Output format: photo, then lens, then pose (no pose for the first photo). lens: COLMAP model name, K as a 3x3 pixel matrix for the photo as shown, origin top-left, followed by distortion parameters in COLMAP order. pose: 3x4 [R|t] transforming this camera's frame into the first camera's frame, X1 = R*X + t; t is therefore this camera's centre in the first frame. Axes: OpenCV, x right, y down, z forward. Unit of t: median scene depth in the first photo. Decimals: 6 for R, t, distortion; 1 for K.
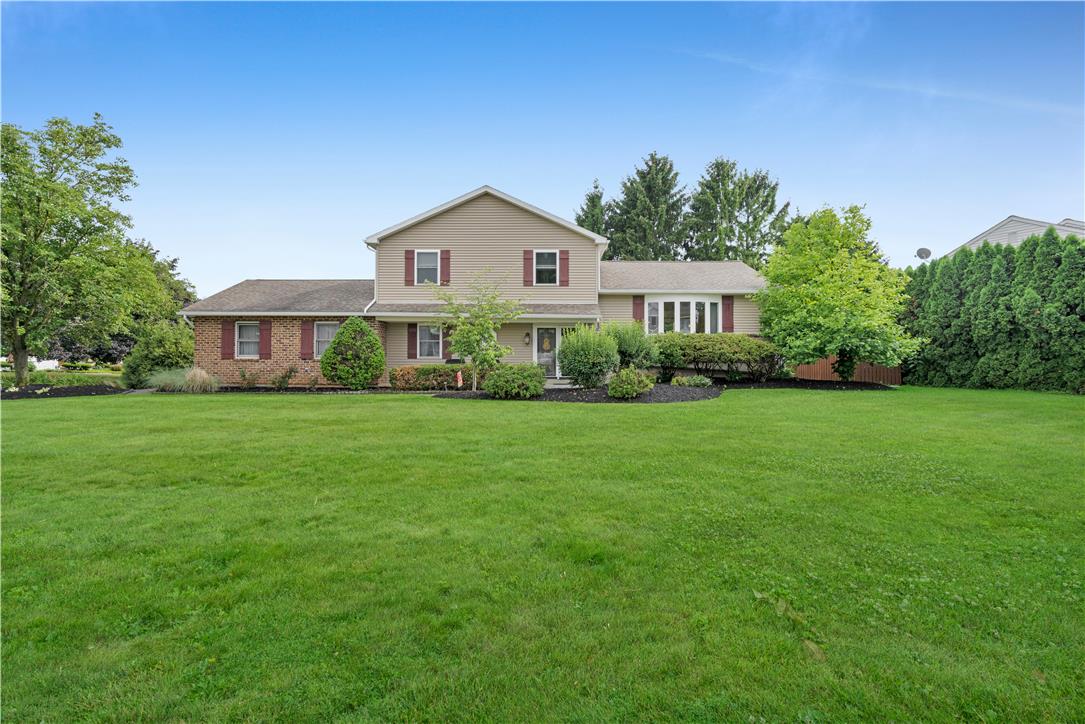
lens RADIAL K [[502.5, 0, 540.4], [0, 502.5, 363.2], [0, 0, 1]] dist [-0.001624, 0.001215]
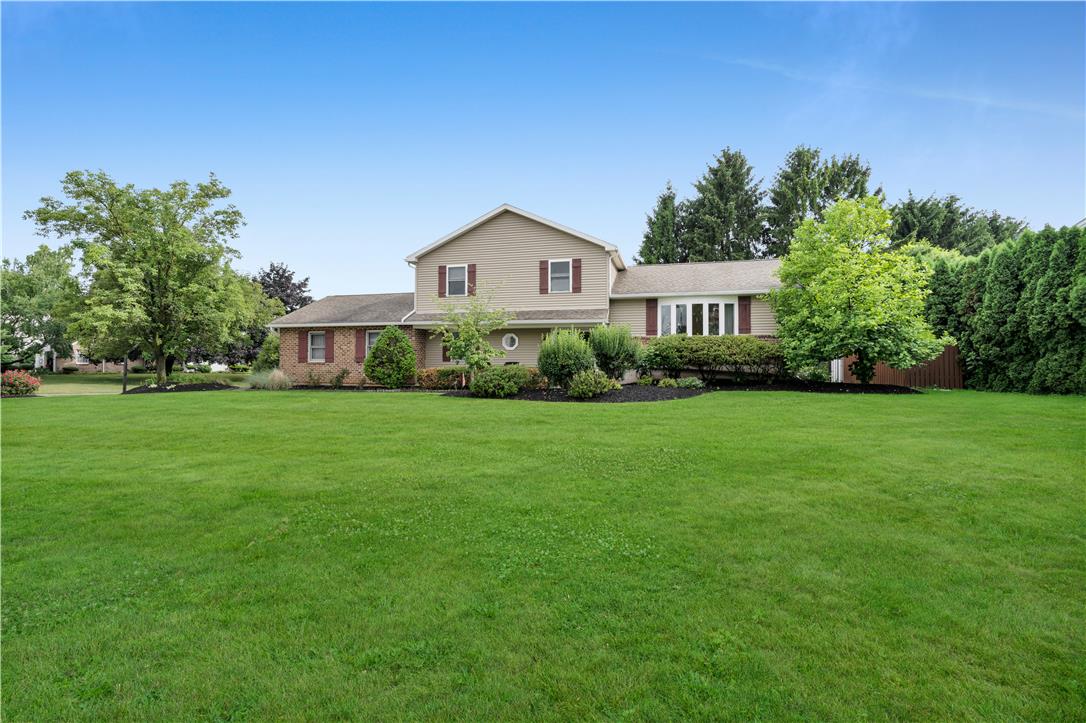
lens RADIAL K [[503.0, 0, 548.2], [0, 503.0, 360.6], [0, 0, 1]] dist [-0.001624, 0.001215]
pose [[0.972073, -0.004186, -0.234642, 0.242778], [0.001835, 0.999946, -0.010237, 0.000546], [0.234672, 0.009521, 0.972028, -0.045841]]
